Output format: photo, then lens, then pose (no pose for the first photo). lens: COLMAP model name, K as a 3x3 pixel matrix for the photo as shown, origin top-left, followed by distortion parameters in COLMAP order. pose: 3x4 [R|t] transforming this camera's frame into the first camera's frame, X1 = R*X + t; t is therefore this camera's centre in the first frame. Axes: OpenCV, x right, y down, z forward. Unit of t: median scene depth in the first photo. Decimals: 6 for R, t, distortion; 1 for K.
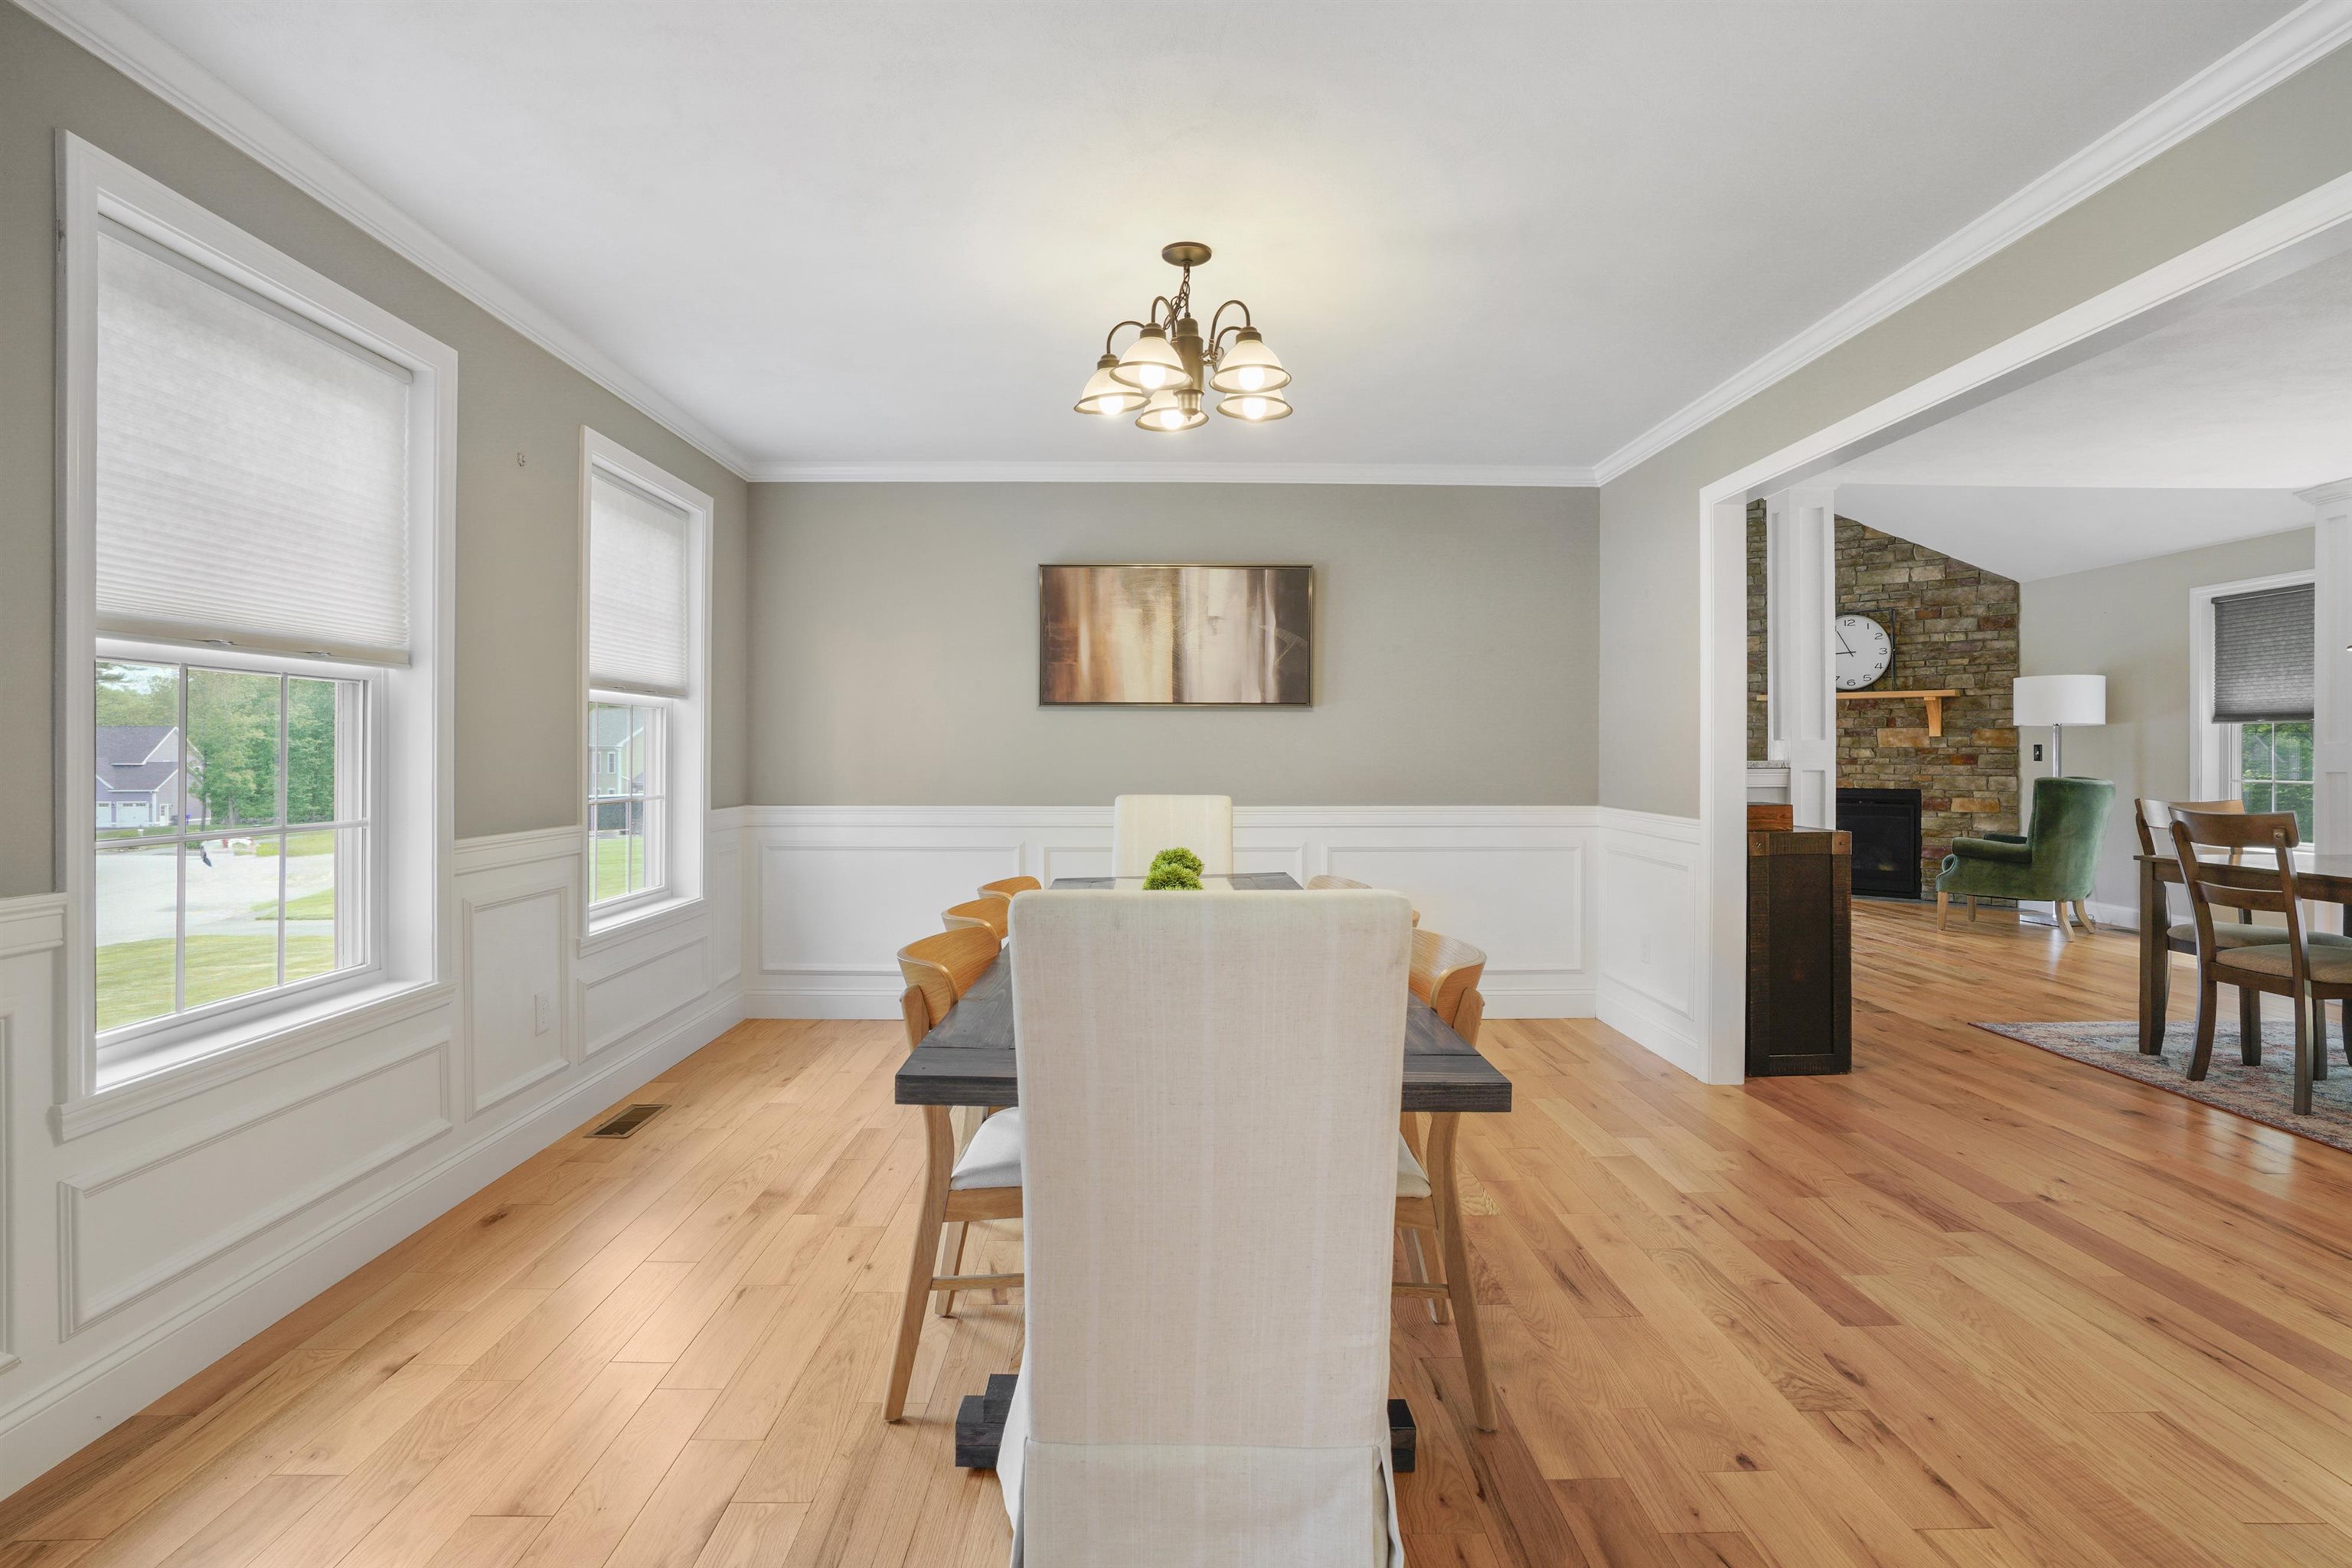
lens RADIAL K [[1195.1, 0, 1208.7], [0, 1195.1, 740.9], [0, 0, 1]] dist [-0.008338, 0.000200]
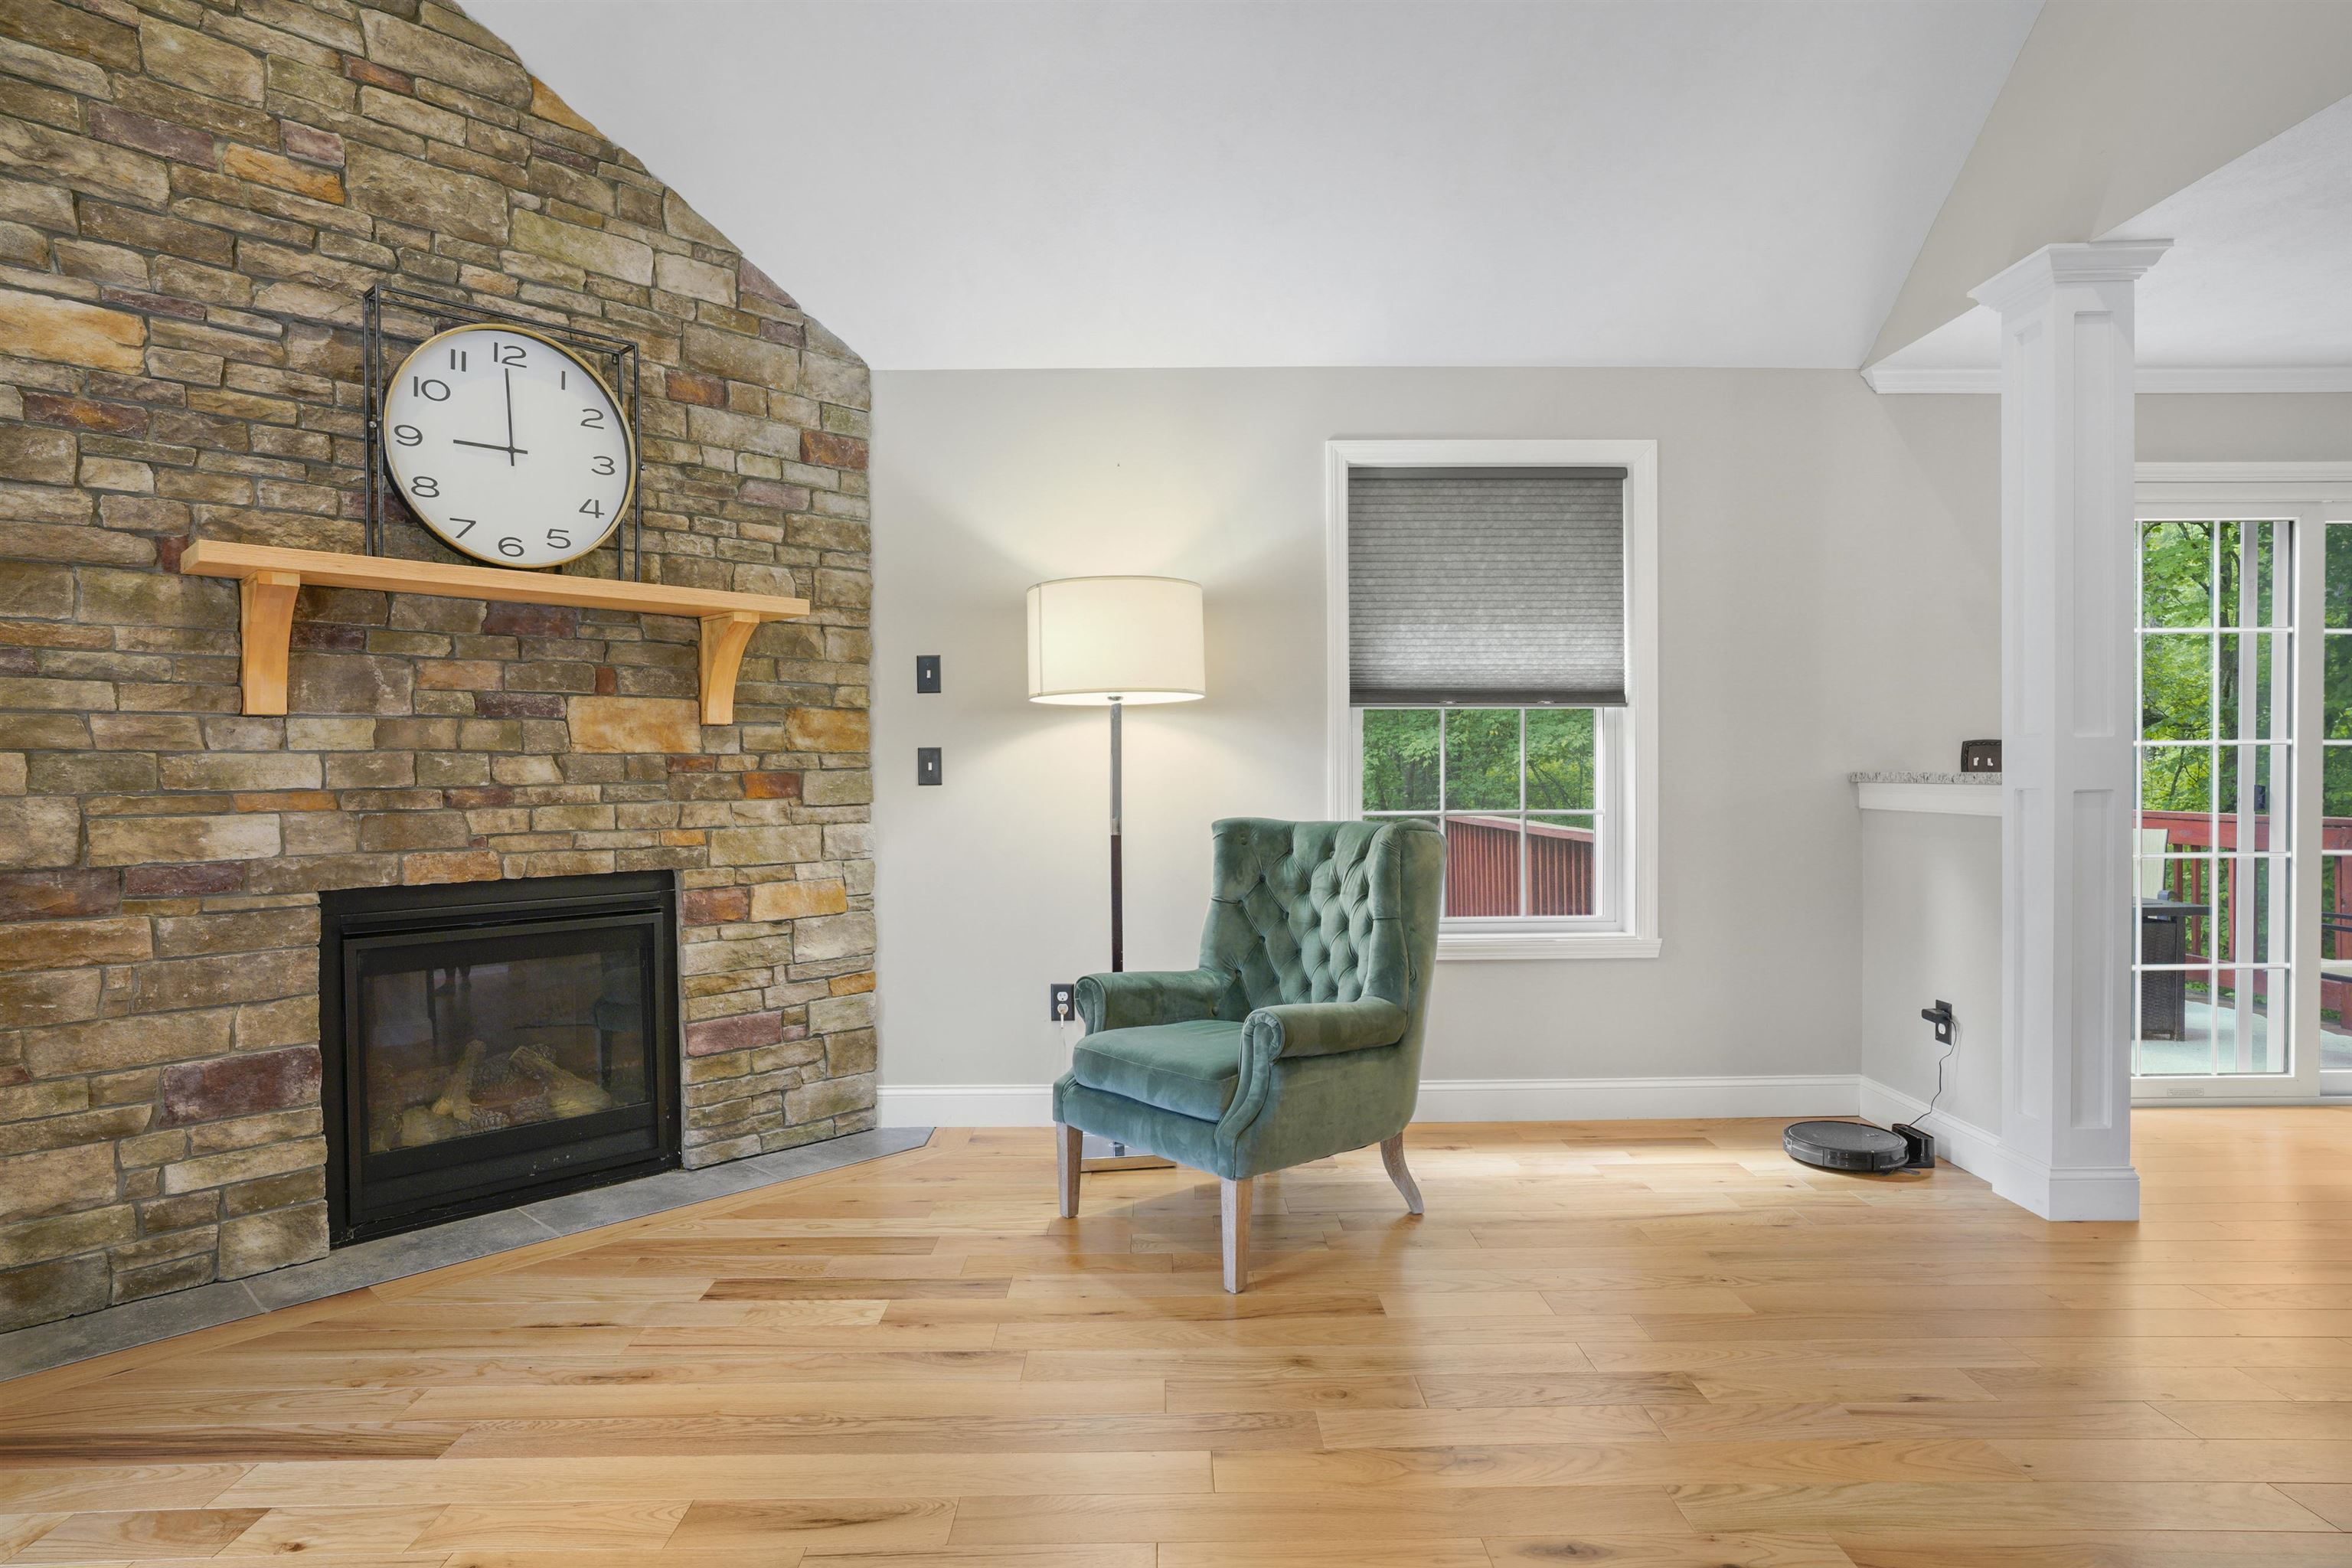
lens RADIAL K [[1297.9, 0, 1151.7], [0, 1297.9, 789.6], [0, 0, 1]] dist [-0.038037, 0.022057]
pose [[0.027687, -0.012410, 0.999540, 0.209971], [0.002775, 0.999920, 0.012338, 0.012101], [-0.999613, 0.002432, 0.027720, 0.851187]]
